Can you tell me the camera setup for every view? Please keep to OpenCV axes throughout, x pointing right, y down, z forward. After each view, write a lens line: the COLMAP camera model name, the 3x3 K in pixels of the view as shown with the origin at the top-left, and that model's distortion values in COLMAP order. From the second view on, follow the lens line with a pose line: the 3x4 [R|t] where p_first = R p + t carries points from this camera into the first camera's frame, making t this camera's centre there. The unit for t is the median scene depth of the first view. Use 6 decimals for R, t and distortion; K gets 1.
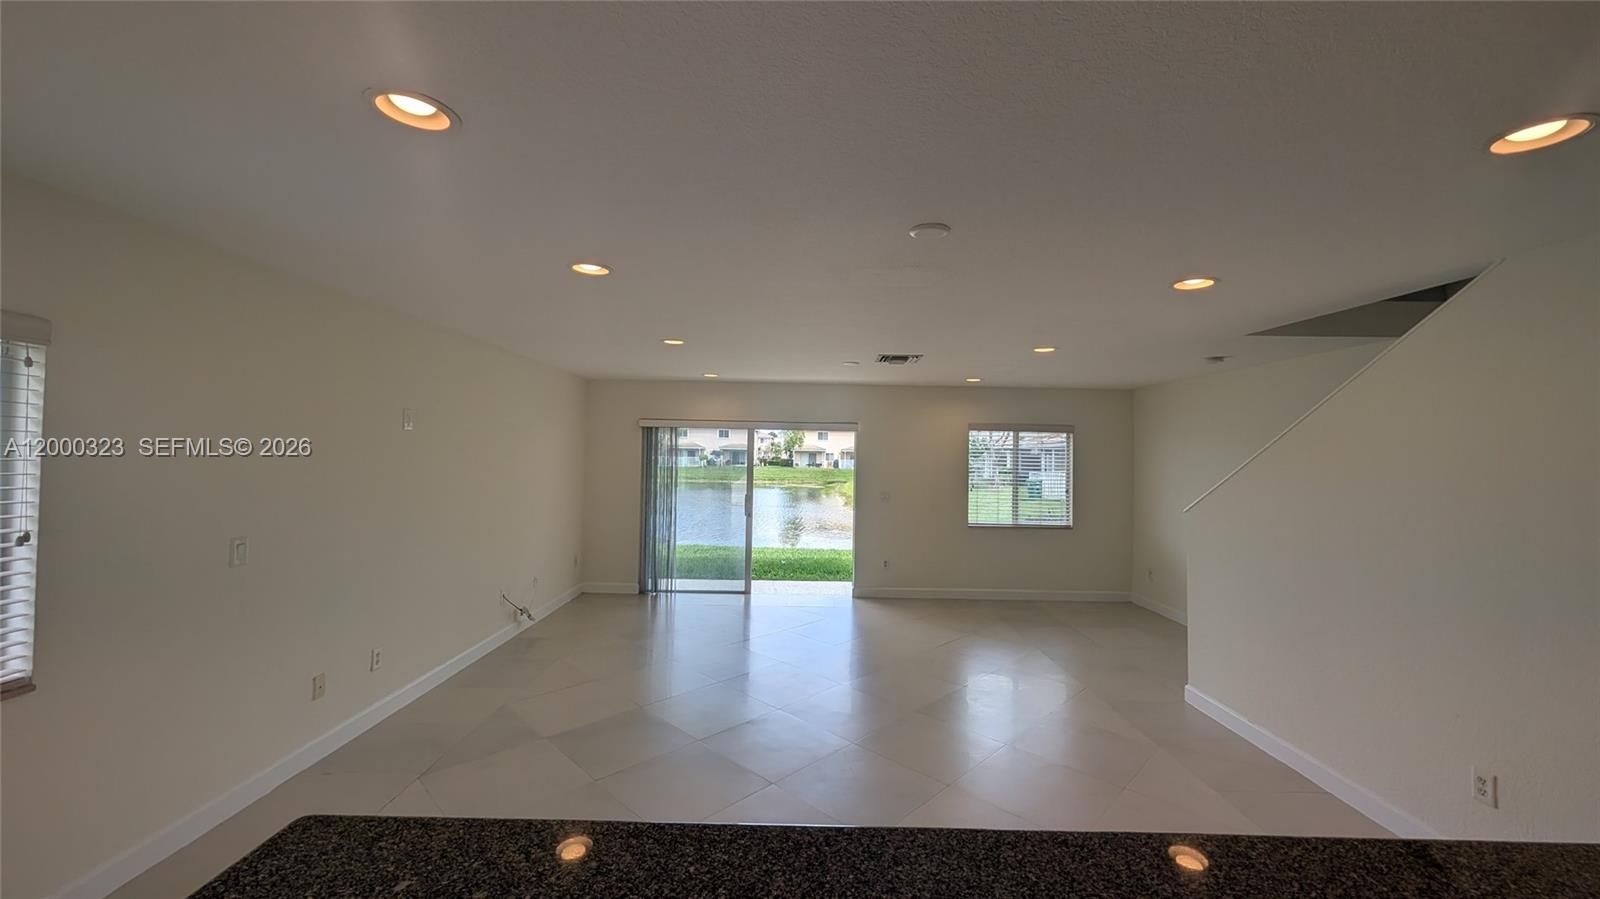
lens RADIAL K [[602.3, 0, 802.3], [0, 602.3, 441.8], [0, 0, 1]] dist [0.001177, 0.000052]
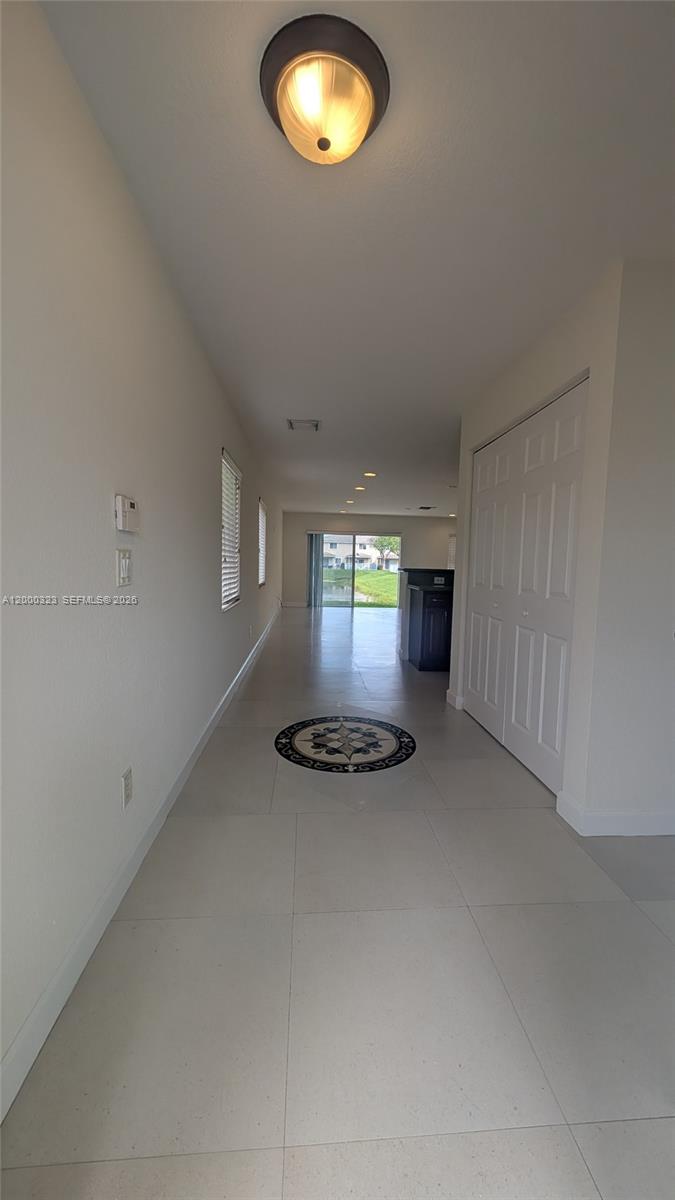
lens RADIAL K [[451.7, 0, 337.5], [0, 451.7, 600.0], [0, 0, 1]] dist [0.001177, 0.000052]
pose [[0.998206, -0.000290, 0.059871, -0.252513], [-0.006133, 0.994234, 0.107059, 0.039117], [-0.059557, -0.107234, 0.992448, -0.715553]]
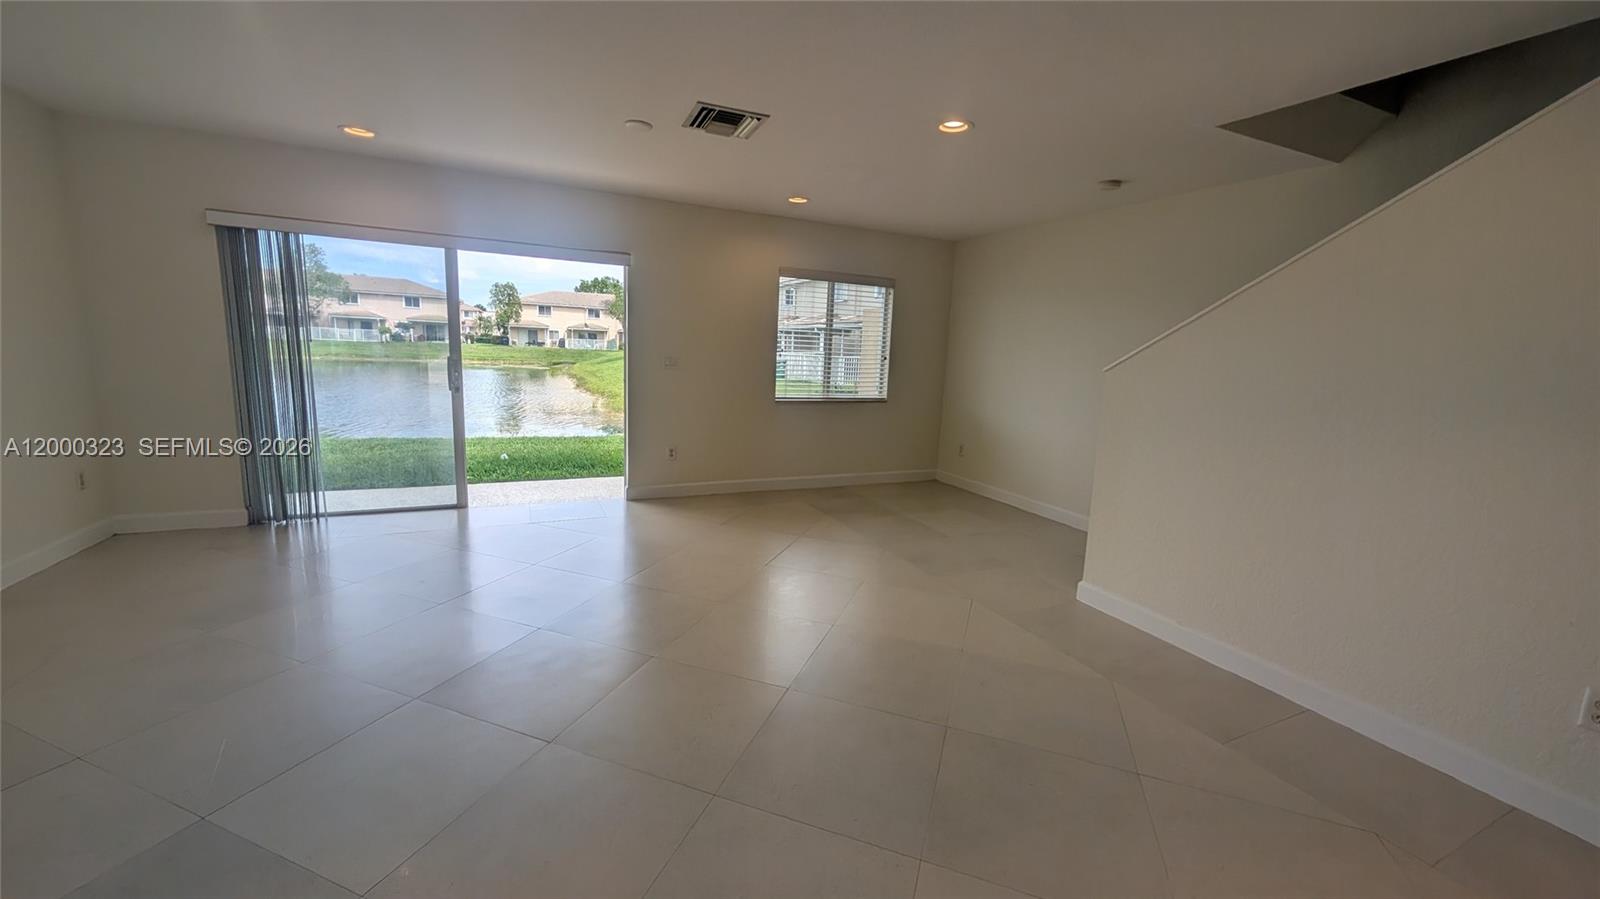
lens RADIAL K [[602.3, 0, 802.3], [0, 602.3, 441.8], [0, 0, 1]] dist [0.001177, 0.000052]
pose [[0.906826, -0.043239, 0.419281, -0.026514], [-0.037719, 0.982409, 0.182891, 0.045708], [-0.419813, -0.181665, 0.889244, 0.266399]]
